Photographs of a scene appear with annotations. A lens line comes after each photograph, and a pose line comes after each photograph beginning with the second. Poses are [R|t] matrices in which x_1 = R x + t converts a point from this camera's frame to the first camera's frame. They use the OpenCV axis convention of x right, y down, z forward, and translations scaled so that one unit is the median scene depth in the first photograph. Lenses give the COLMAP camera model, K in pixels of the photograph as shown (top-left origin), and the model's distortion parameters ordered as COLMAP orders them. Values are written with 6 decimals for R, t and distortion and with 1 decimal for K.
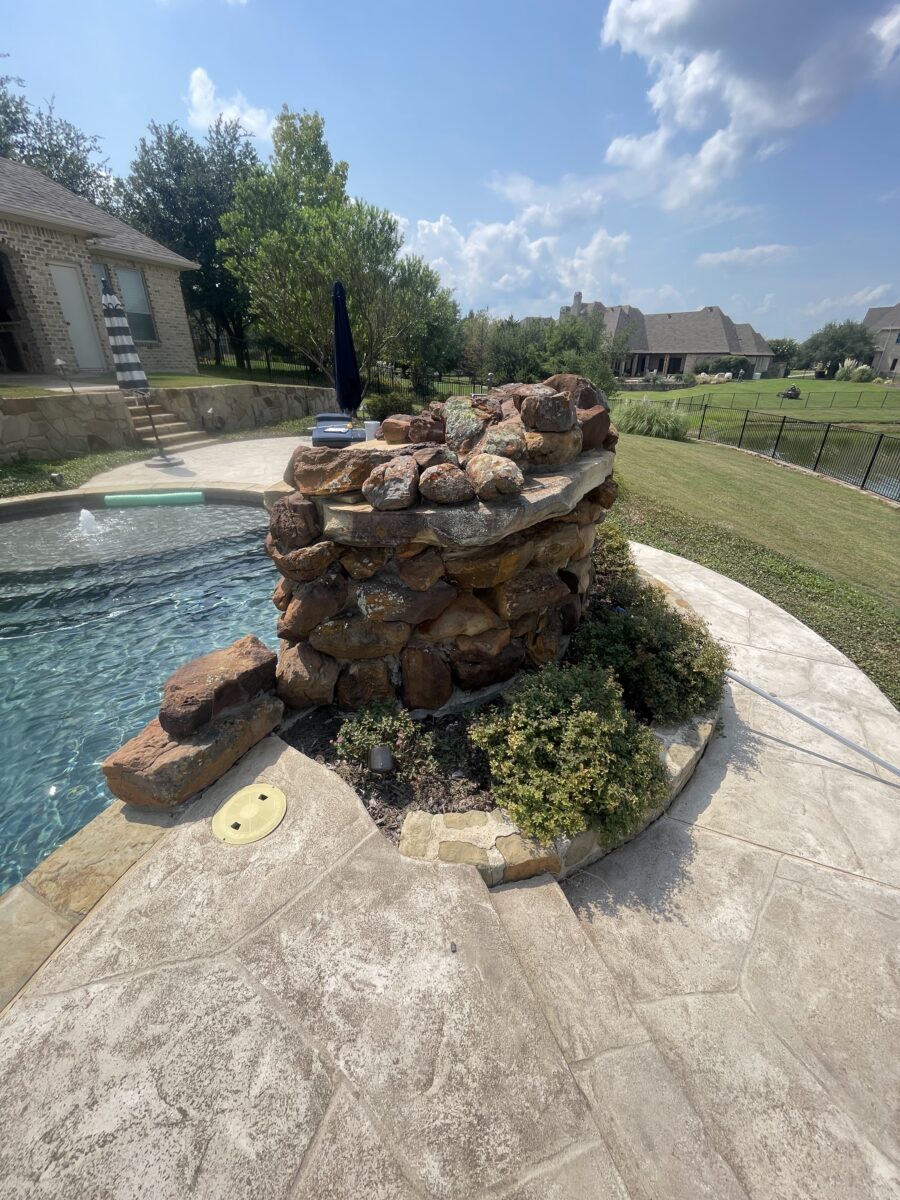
lens RADIAL K [[484.9, 0, 447.9], [0, 484.9, 604.2], [0, 0, 1]] dist [-0.004162, -0.001355]
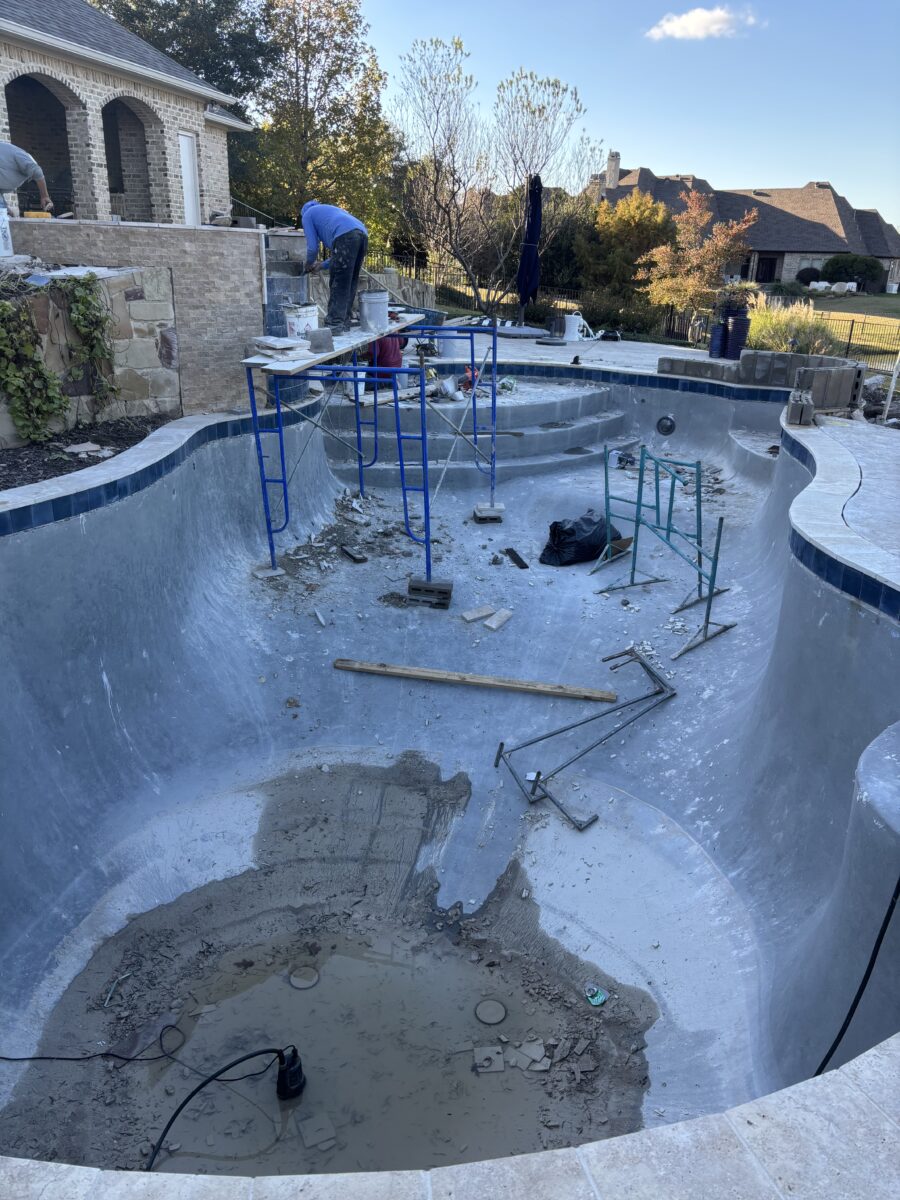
lens RADIAL K [[911.0, 0, 455.8], [0, 911.0, 611.0], [0, 0, 1]] dist [-0.001573, 0.018555]
pose [[0.993270, -0.011906, 0.115209, -0.096062], [0.022113, 0.995899, -0.087726, 0.058030], [-0.113692, 0.089684, 0.989460, -0.114613]]
